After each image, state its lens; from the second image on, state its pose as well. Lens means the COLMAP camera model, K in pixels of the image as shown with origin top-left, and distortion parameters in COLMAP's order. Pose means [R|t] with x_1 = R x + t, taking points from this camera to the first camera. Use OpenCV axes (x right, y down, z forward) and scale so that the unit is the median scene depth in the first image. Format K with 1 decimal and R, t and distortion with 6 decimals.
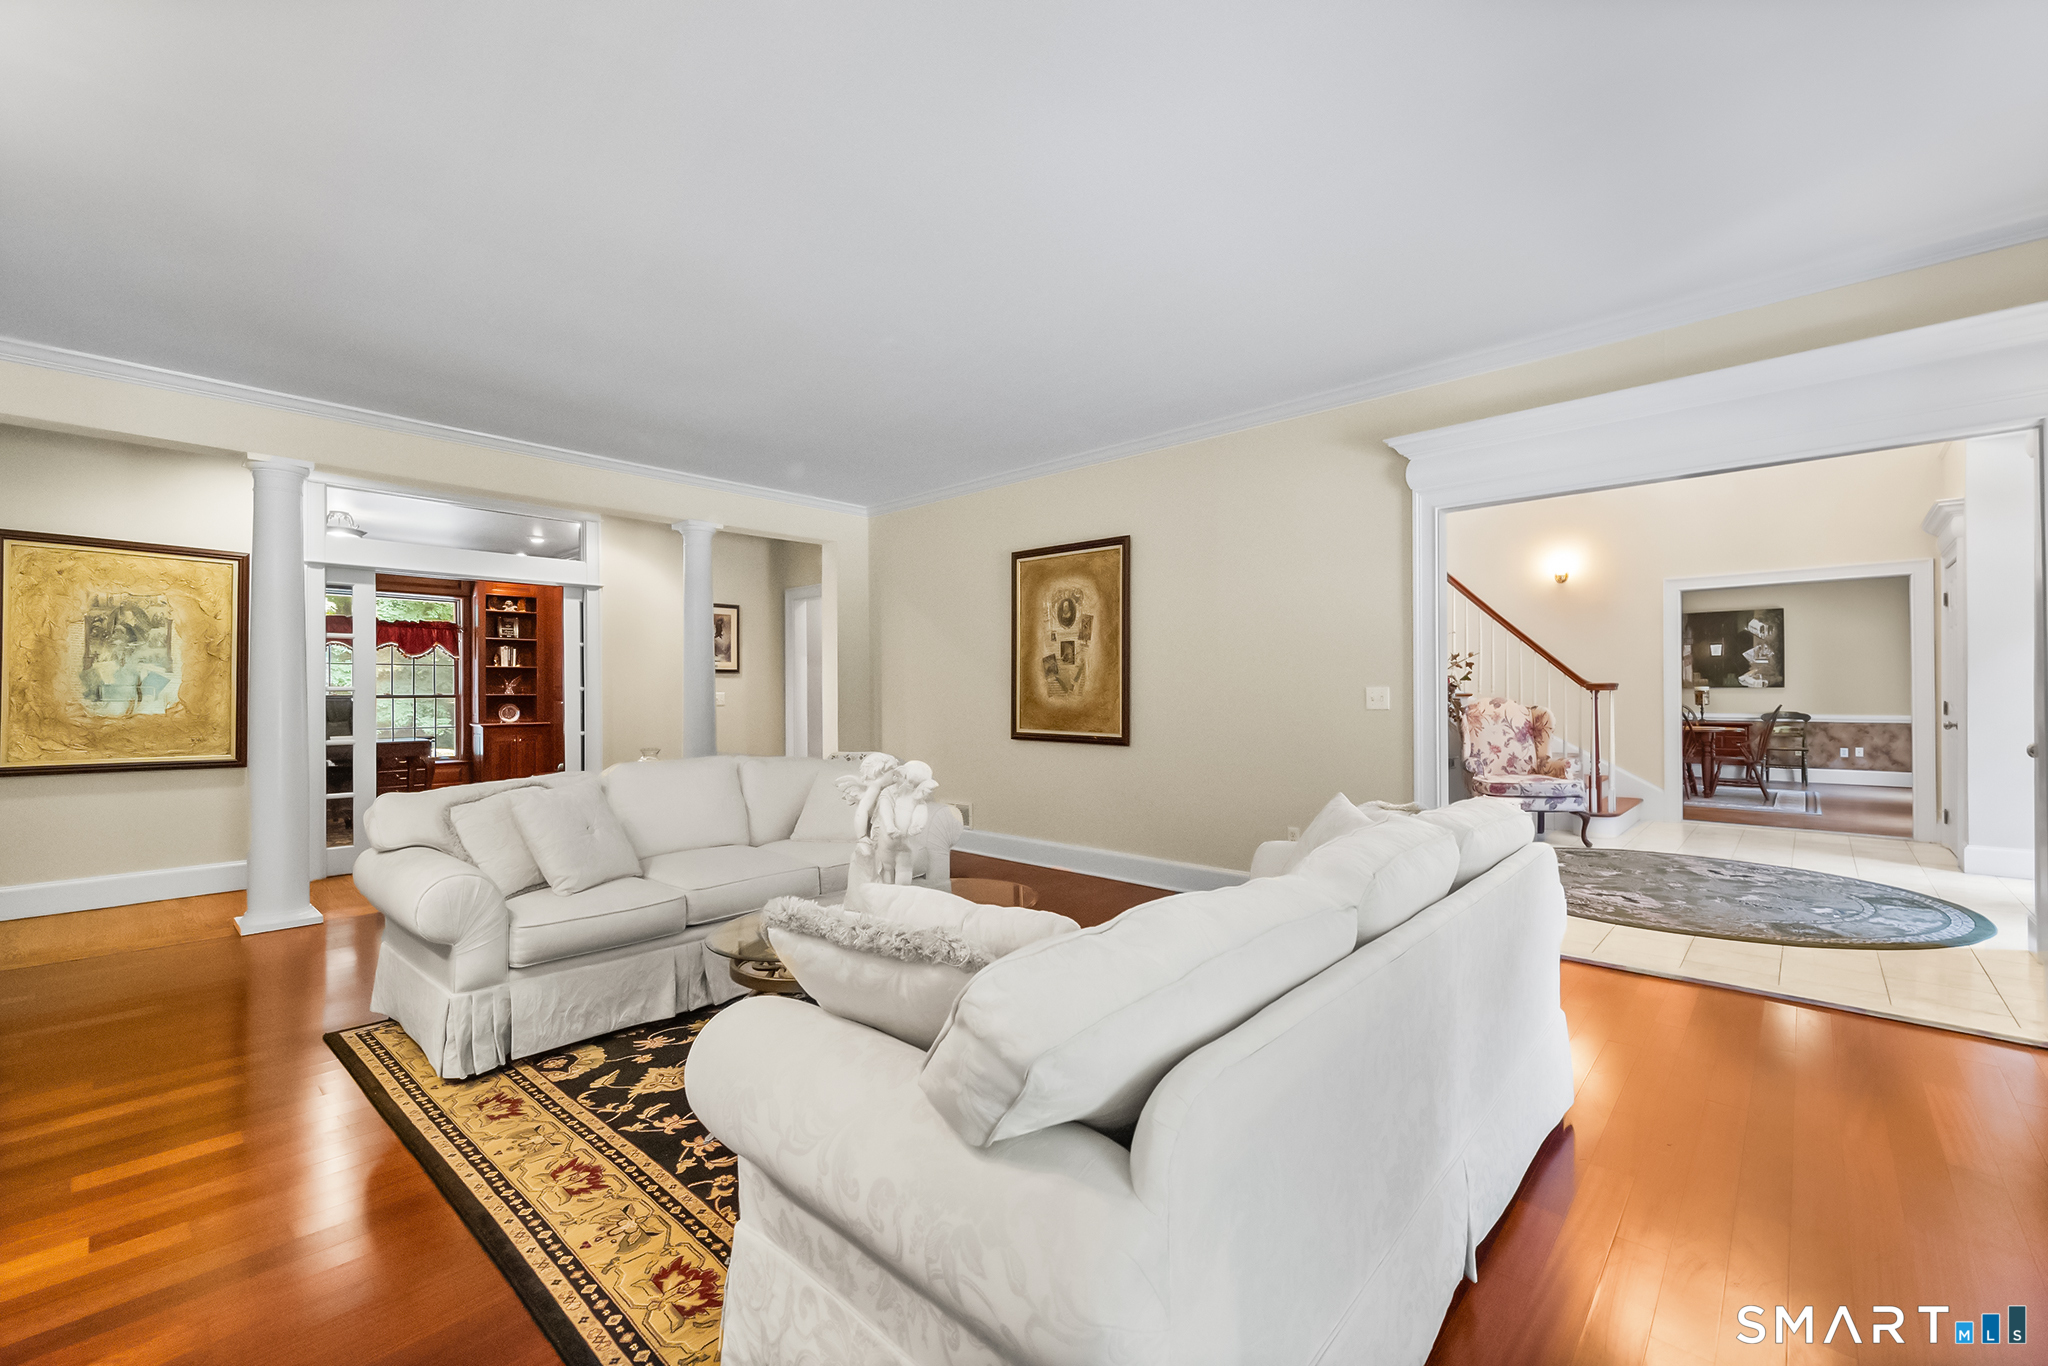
lens RADIAL K [[804.8, 0, 1024.0], [0, 804.8, 683.0], [0, 0, 1]] dist [0.000735, 0.000154]
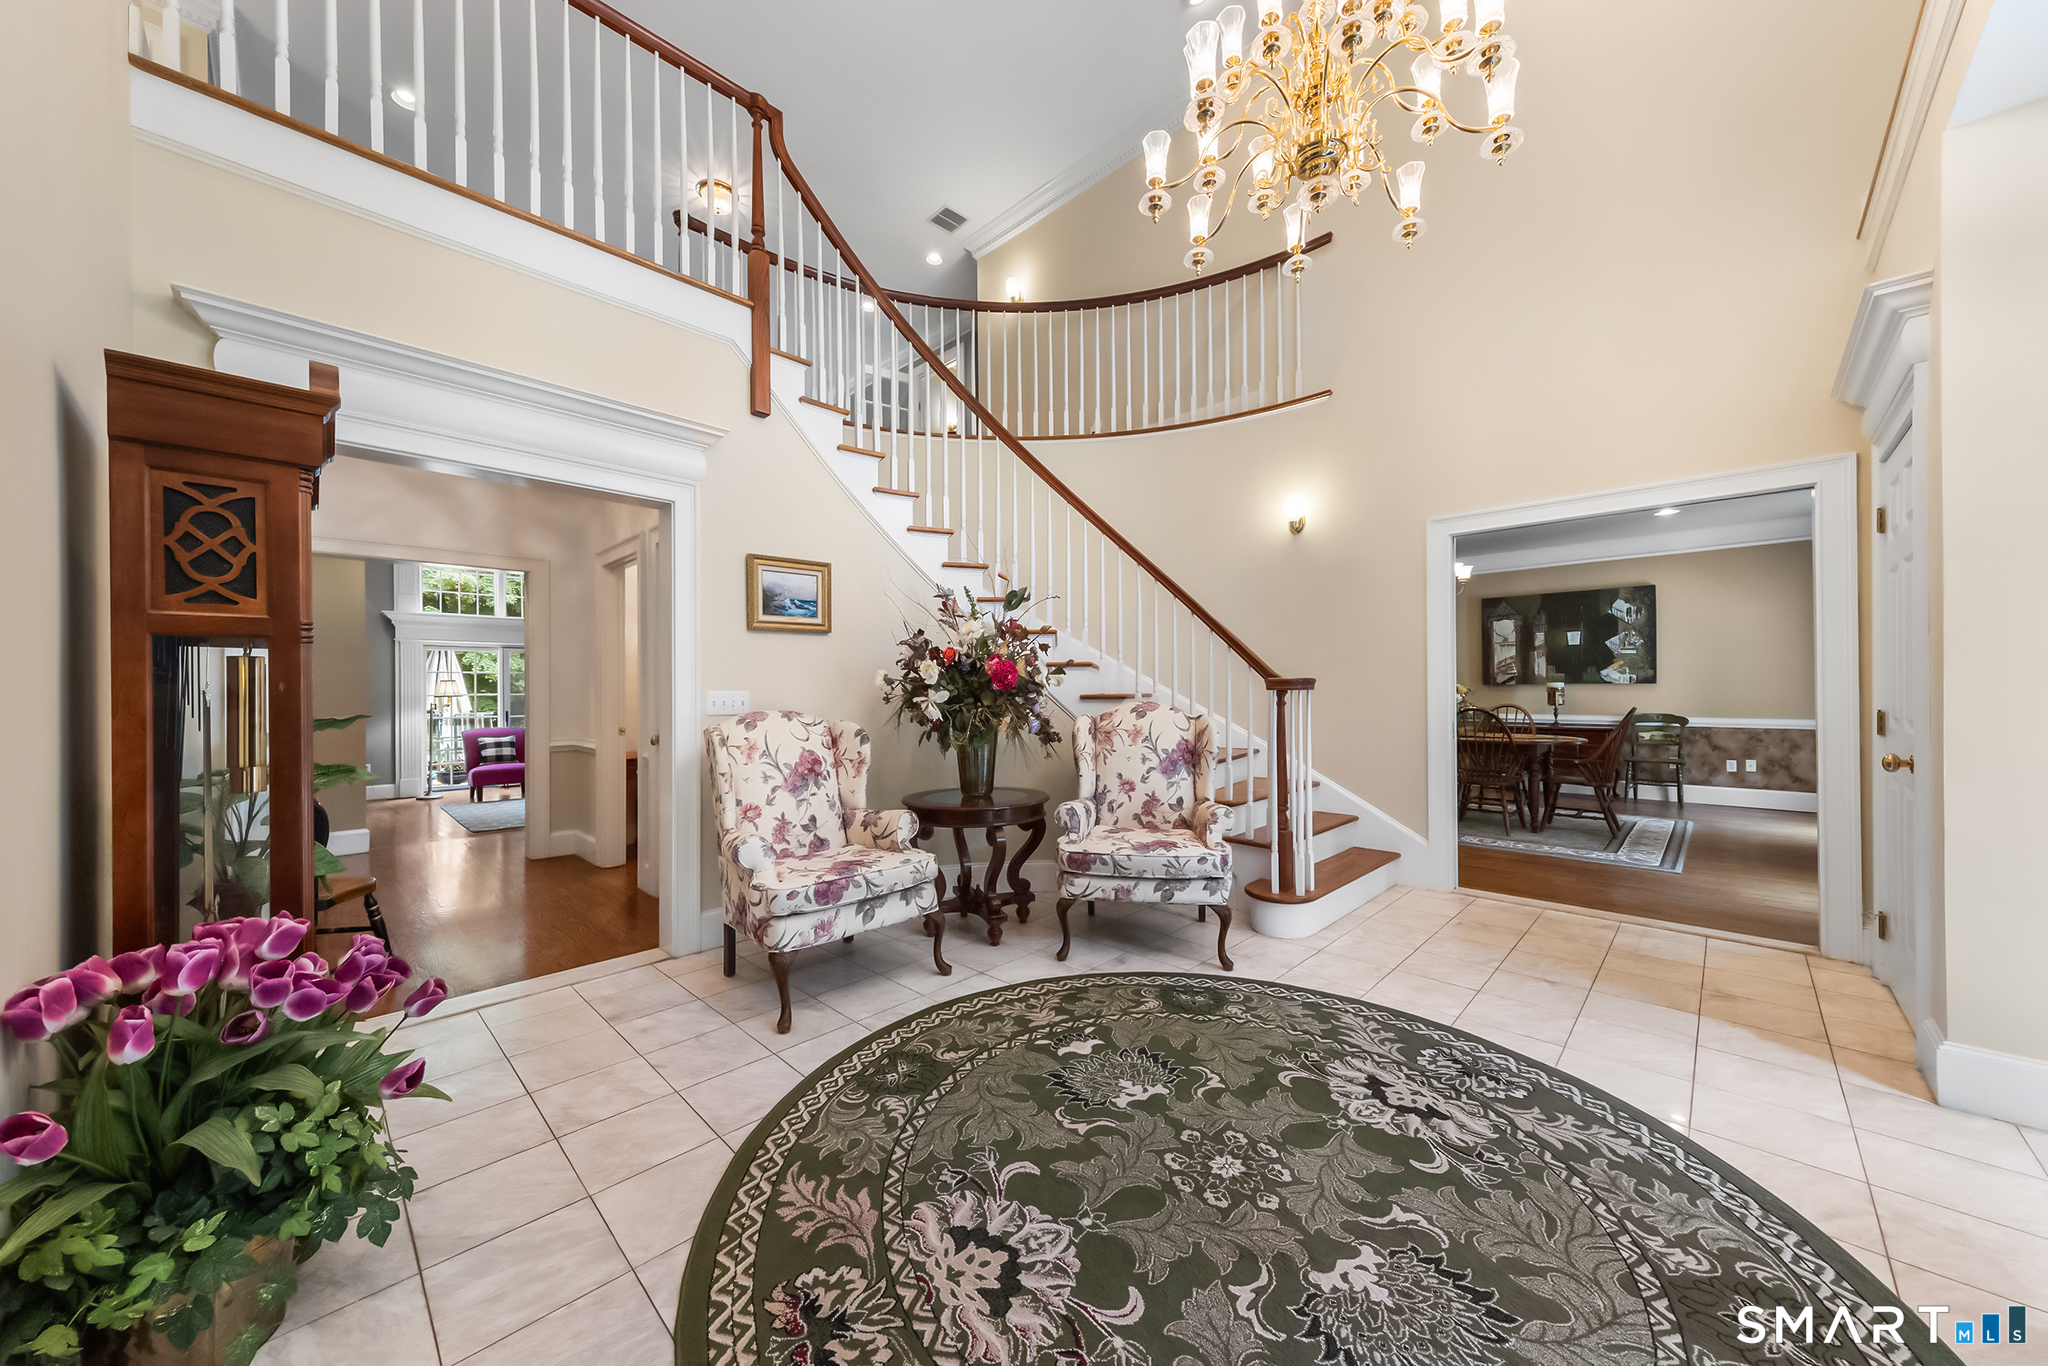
lens RADIAL K [[696.0, 0, 1024.0], [0, 696.0, 683.0], [0, 0, 1]] dist [0.006175, 0.000052]
pose [[0.999873, -0.002885, -0.015659, 0.347733], [0.002939, 0.999990, 0.003442, 0.000804], [0.015649, -0.003487, 0.999871, 0.313486]]
